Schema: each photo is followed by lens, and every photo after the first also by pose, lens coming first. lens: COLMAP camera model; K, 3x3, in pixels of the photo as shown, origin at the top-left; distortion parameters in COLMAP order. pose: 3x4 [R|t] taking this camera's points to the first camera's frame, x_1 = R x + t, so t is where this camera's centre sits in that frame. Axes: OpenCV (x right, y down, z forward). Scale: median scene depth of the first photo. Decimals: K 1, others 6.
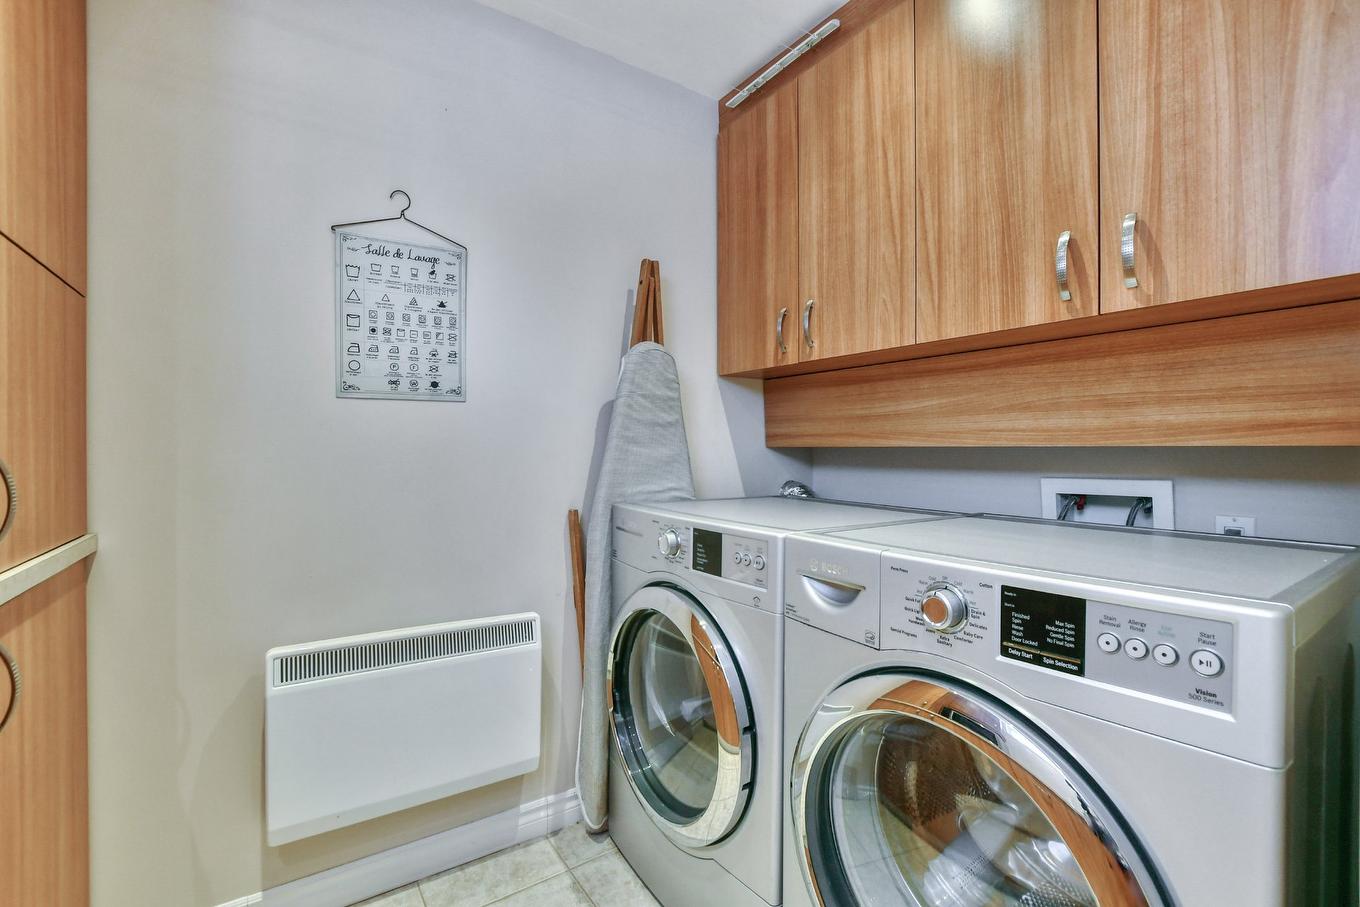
lens RADIAL K [[607.6, 0, 682.6], [0, 607.6, 454.6], [0, 0, 1]] dist [-0.023723, 0.006348]
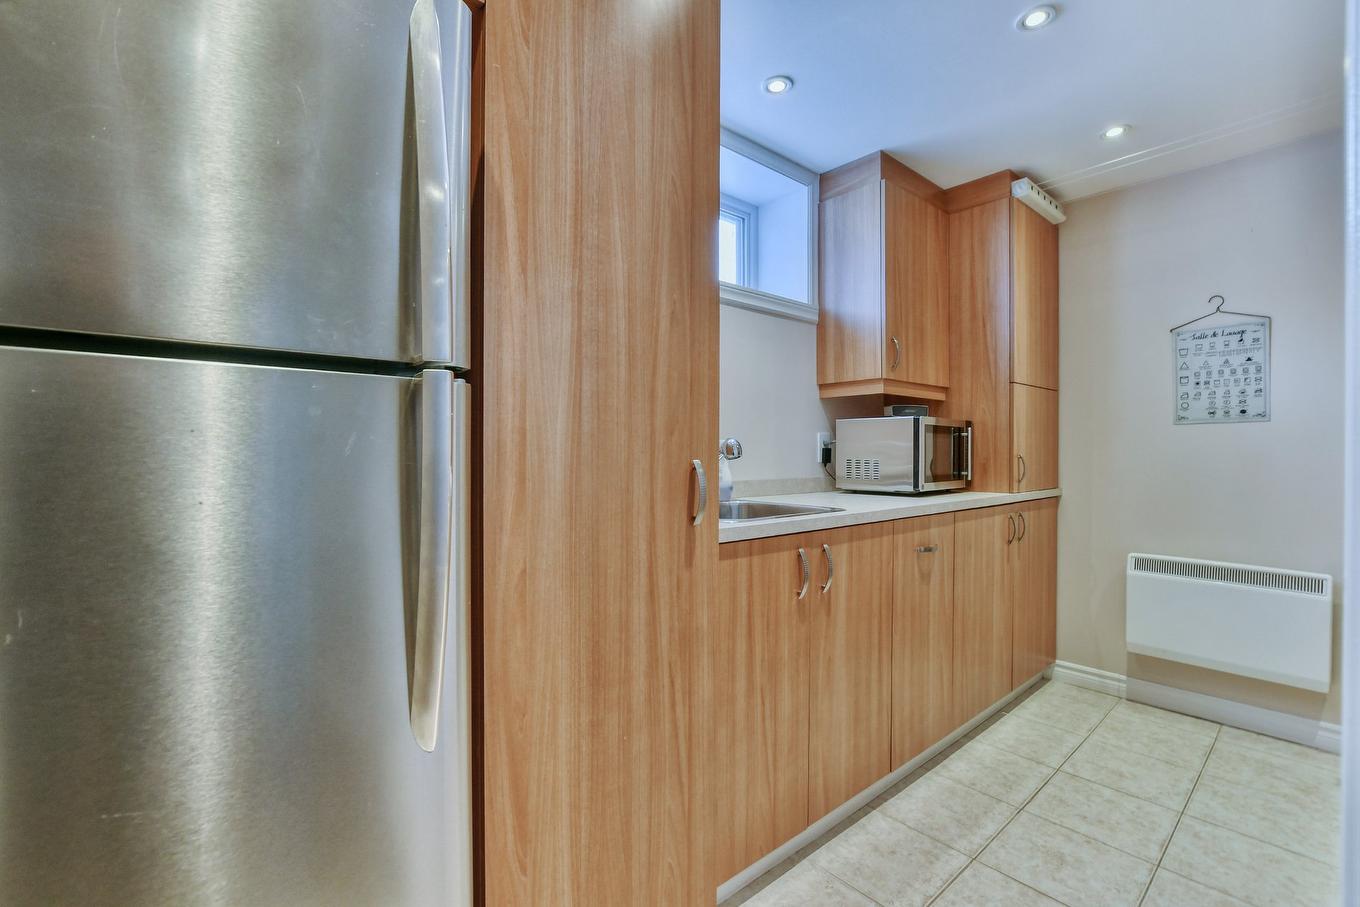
lens RADIAL K [[607.6, 0, 680.3], [0, 607.6, 455.4], [0, 0, 1]] dist [-0.023723, 0.006348]
pose [[0.128907, 0.000491, -0.991657, 0.953574], [-0.009285, 0.999957, -0.000711, 0.011279], [0.991613, 0.009299, 0.128906, -0.648750]]
